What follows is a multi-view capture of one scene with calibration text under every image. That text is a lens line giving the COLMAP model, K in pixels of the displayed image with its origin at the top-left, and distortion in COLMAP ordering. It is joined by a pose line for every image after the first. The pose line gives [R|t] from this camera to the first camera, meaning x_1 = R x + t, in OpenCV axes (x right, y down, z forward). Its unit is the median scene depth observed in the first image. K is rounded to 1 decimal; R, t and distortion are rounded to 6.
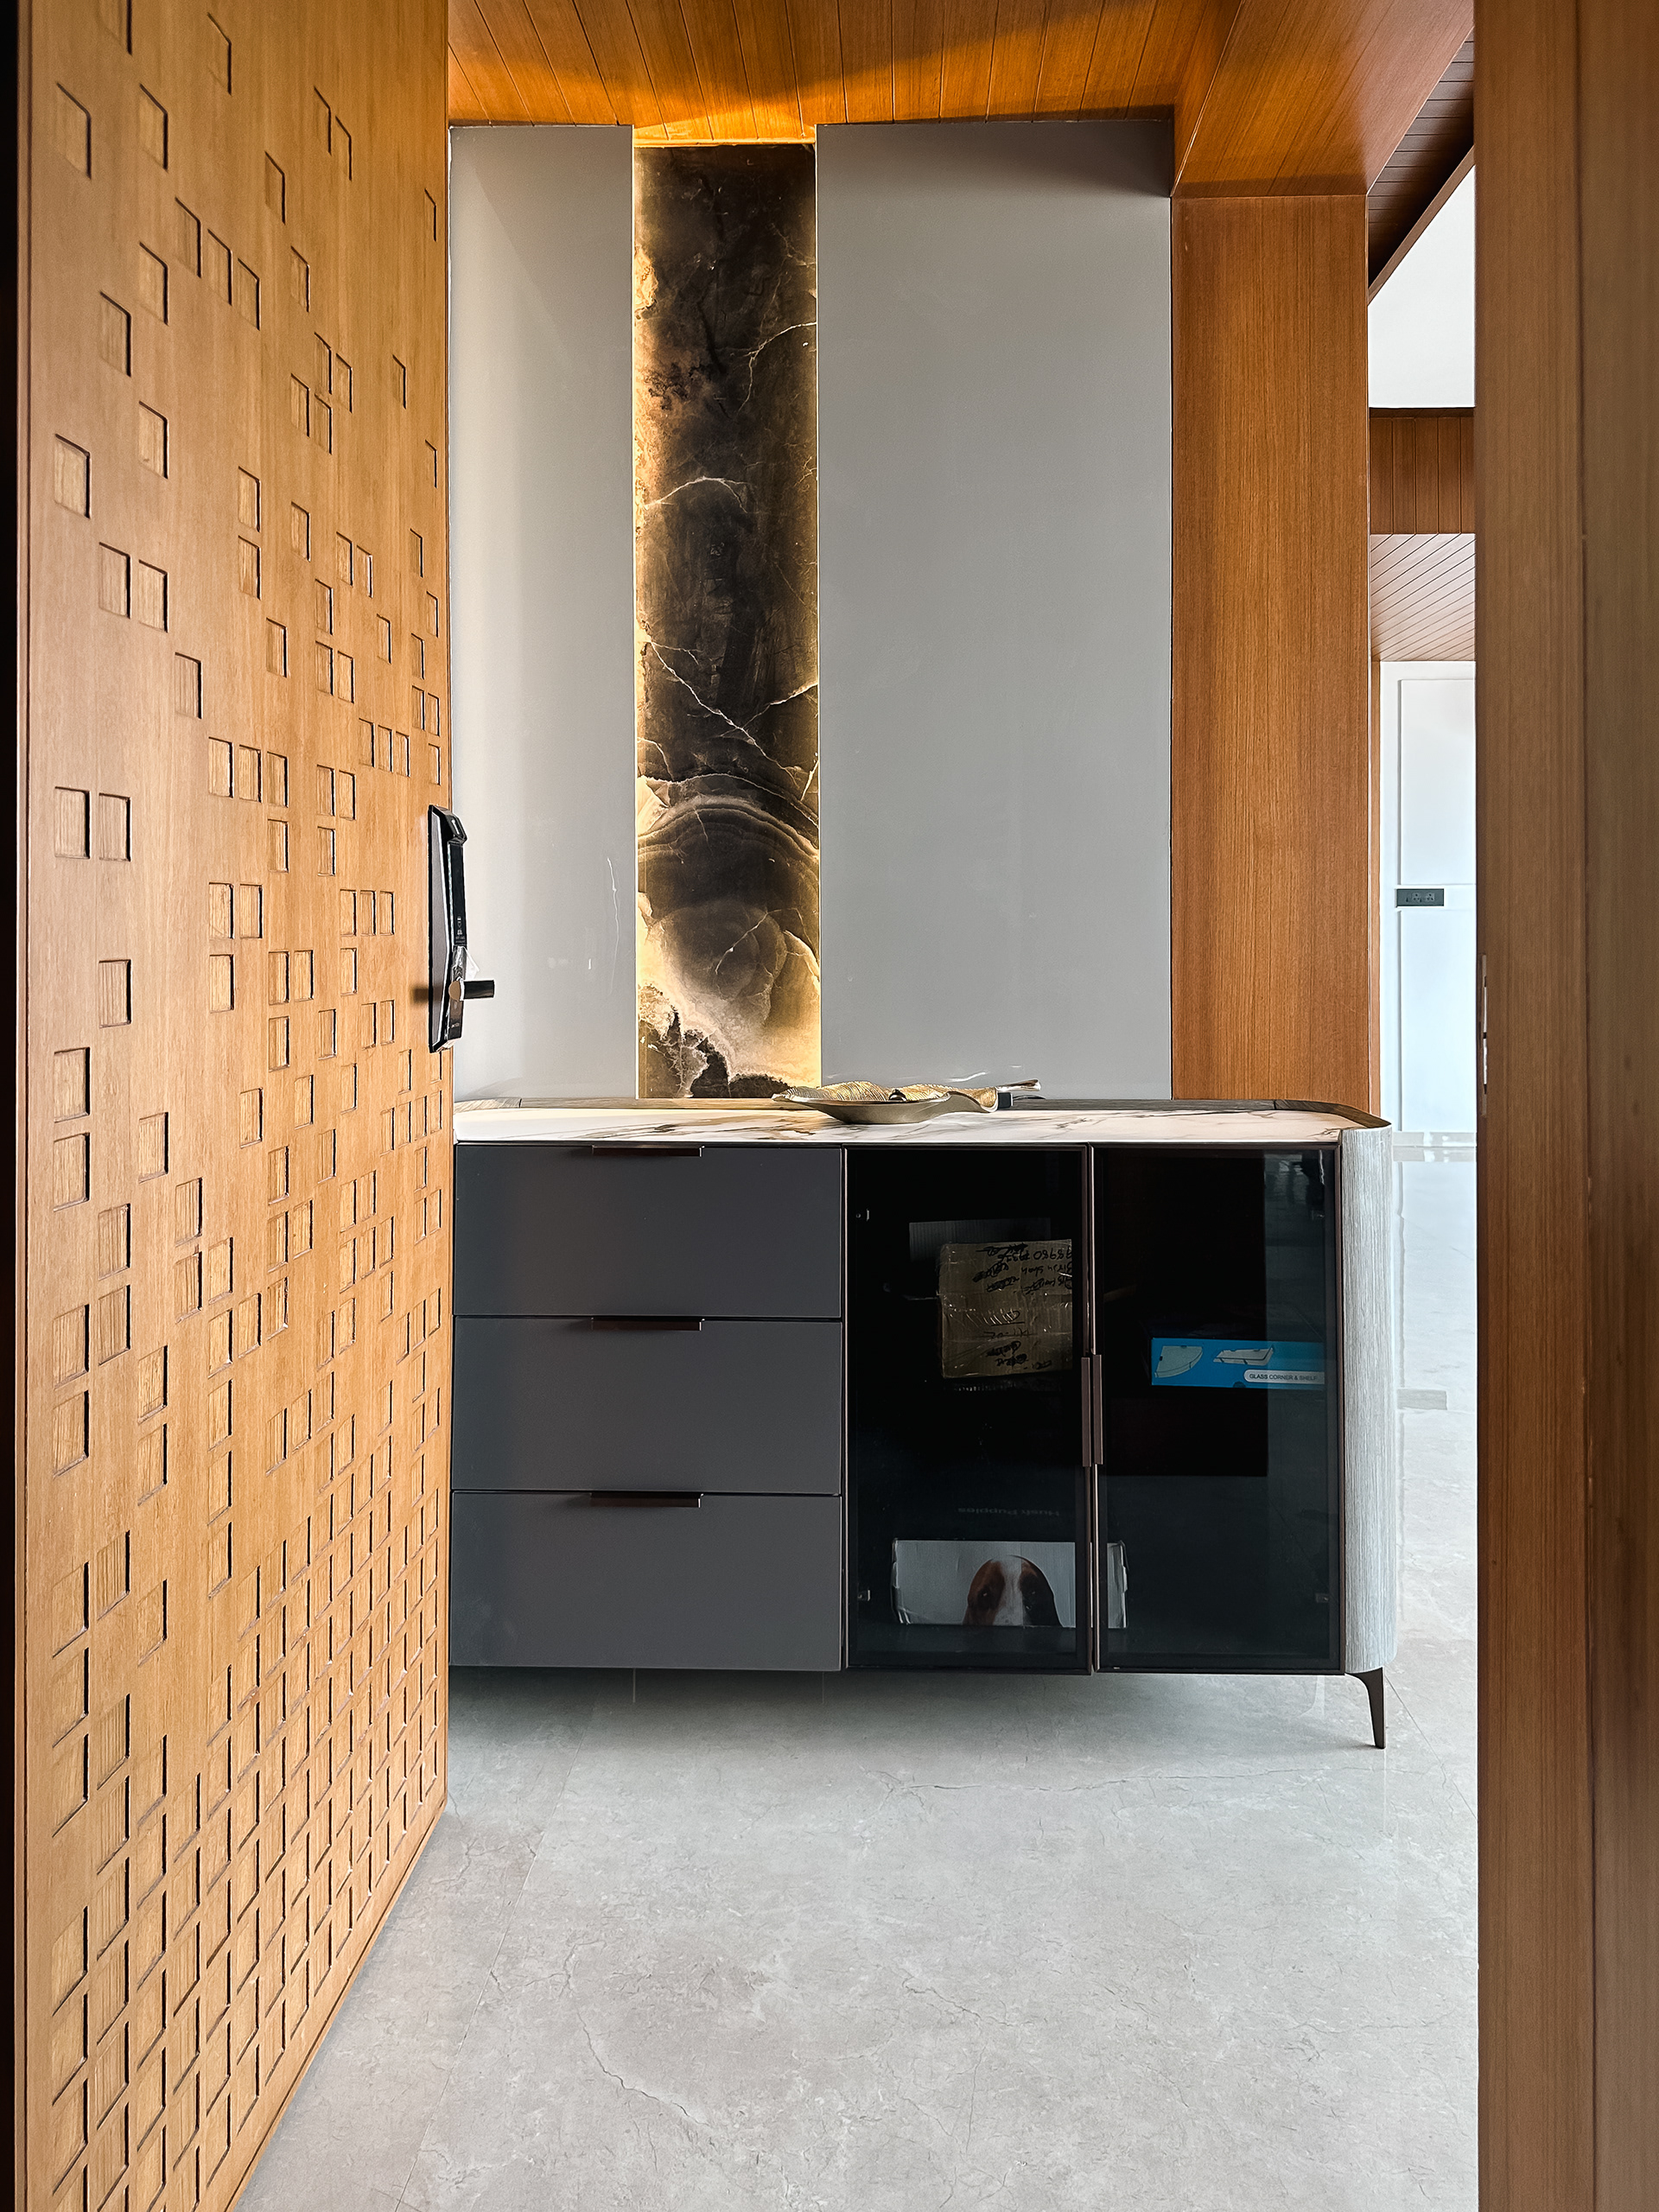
lens RADIAL K [[1591.1, 0, 829.5], [0, 1591.1, 1106.0], [0, 0, 1]] dist [0.091582, -0.120969]
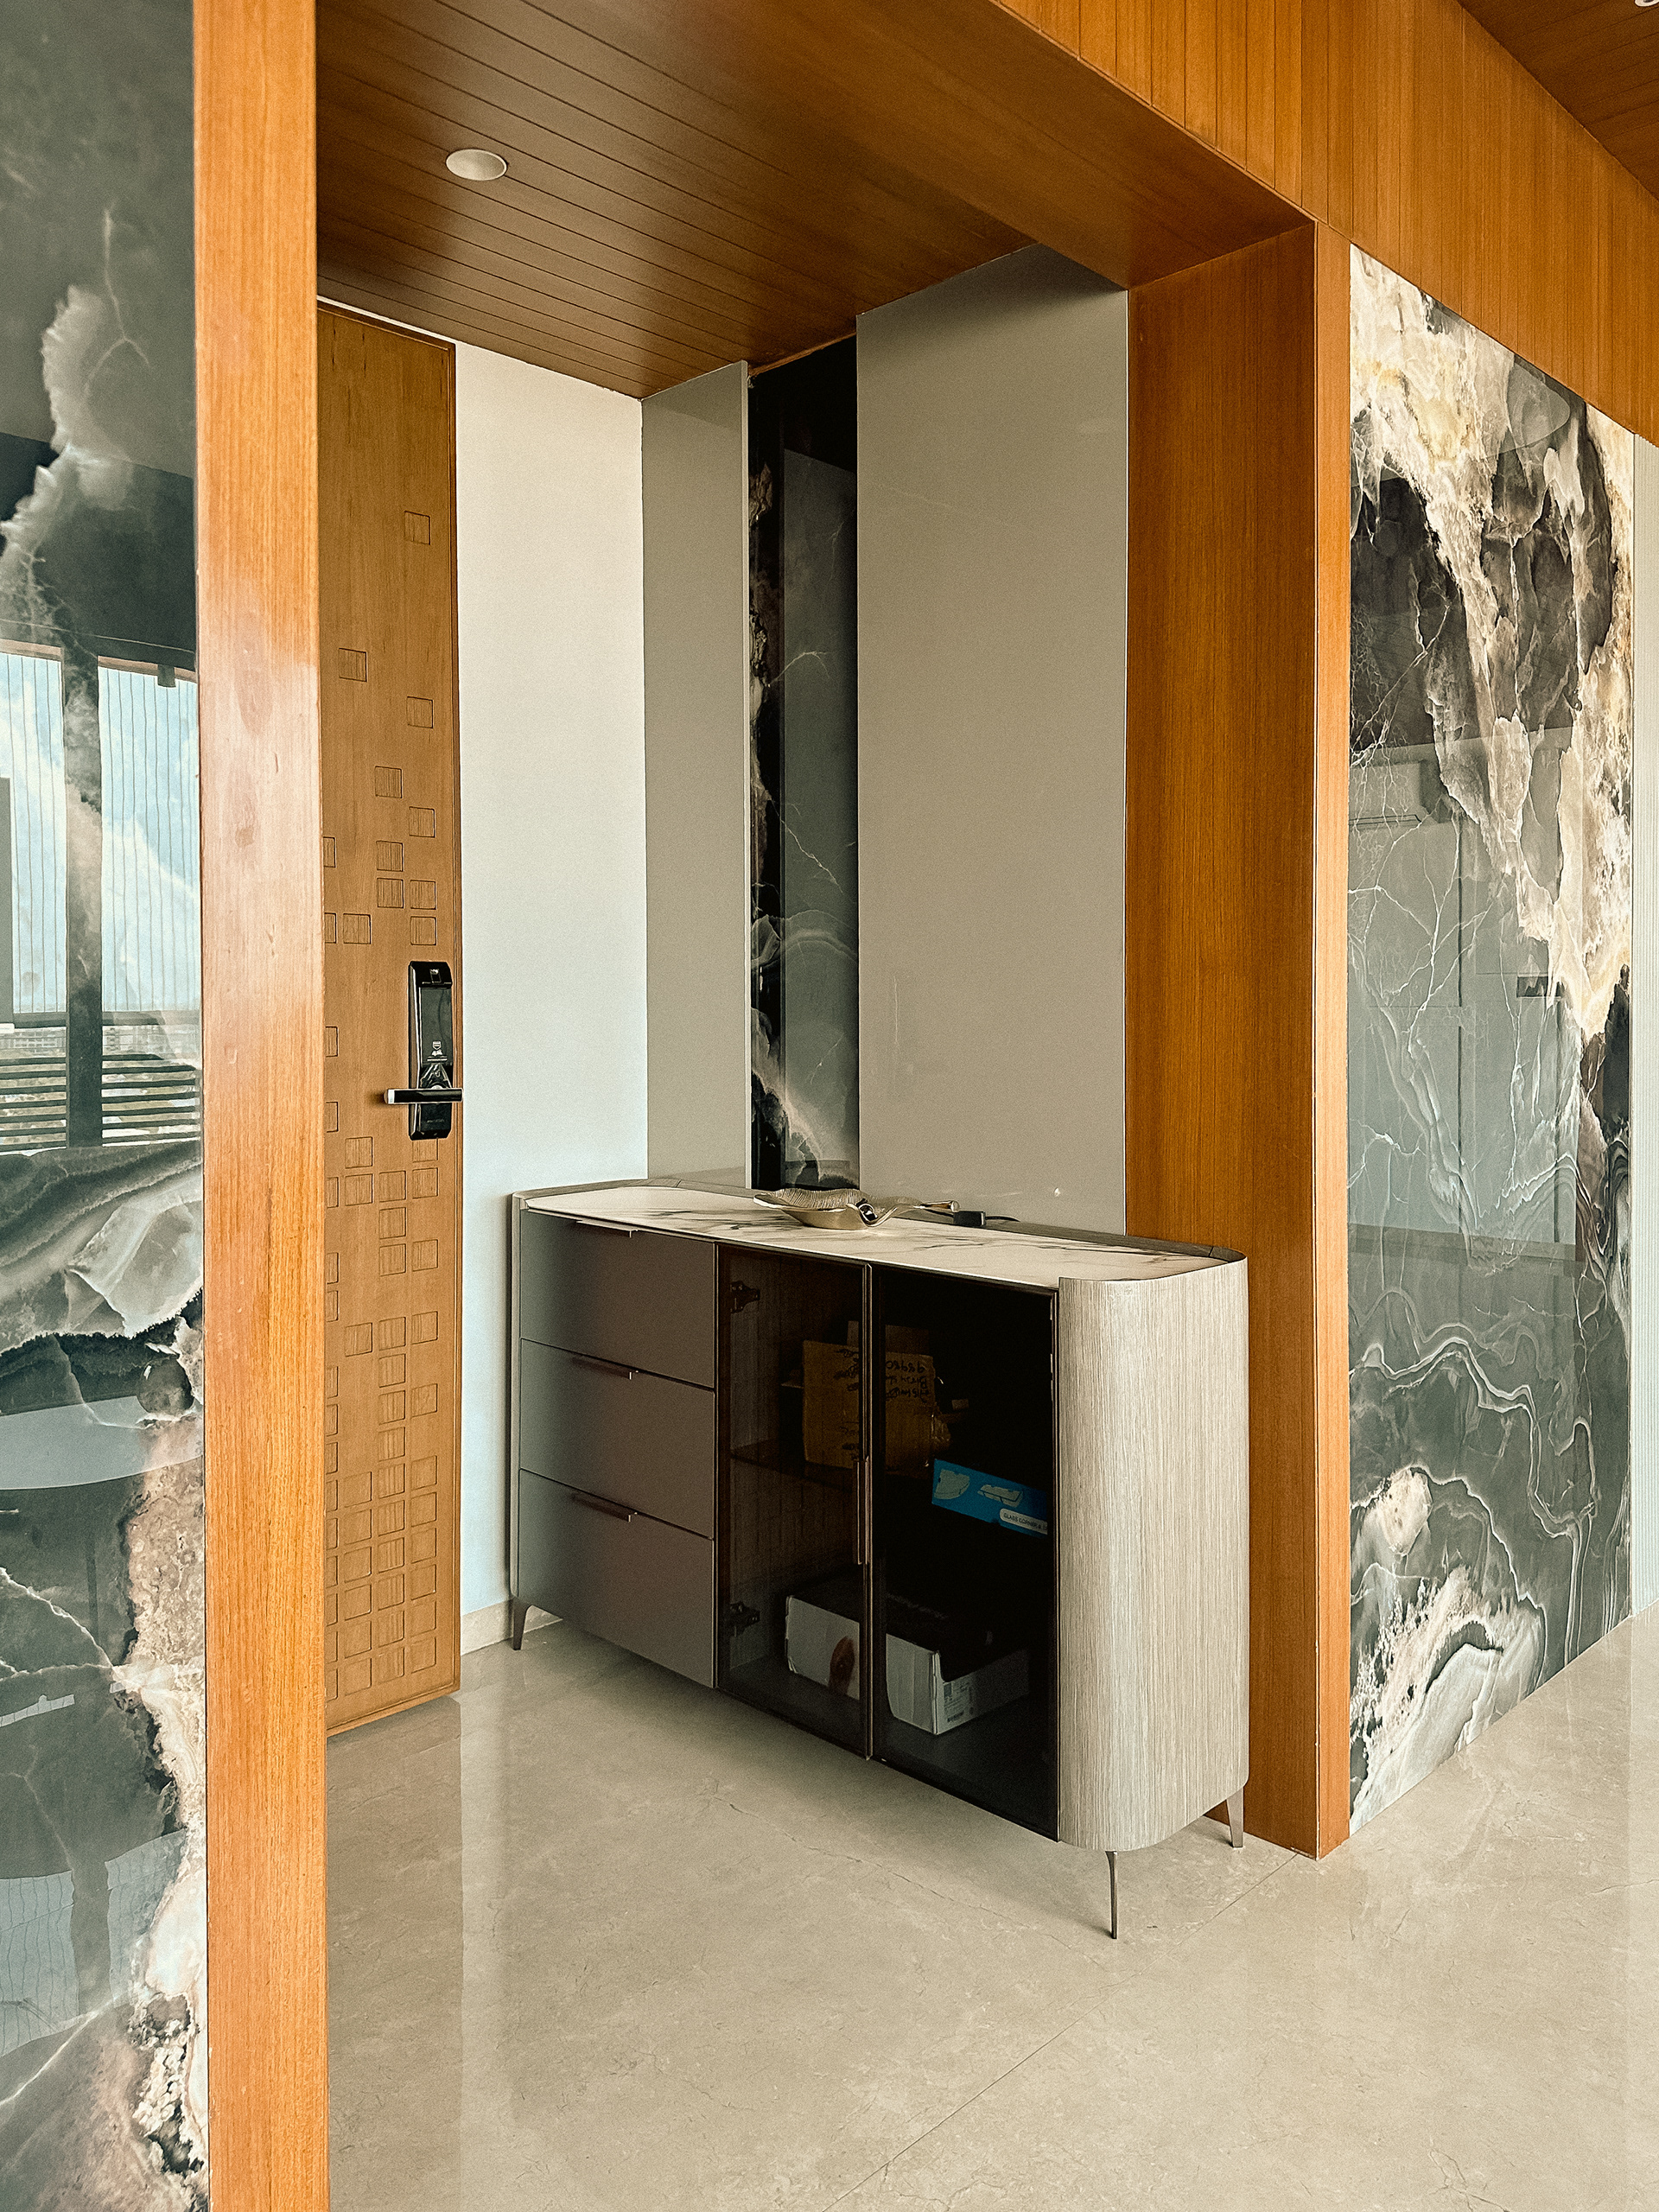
lens RADIAL K [[1632.1, 0, 875.0], [0, 1632.1, 1221.8], [0, 0, 1]] dist [0.097234, -0.108823]
pose [[0.731164, 0.096596, -0.675329, 0.806272], [-0.076081, 0.995295, 0.059992, -0.062625], [0.677946, 0.007516, 0.735073, 0.181975]]
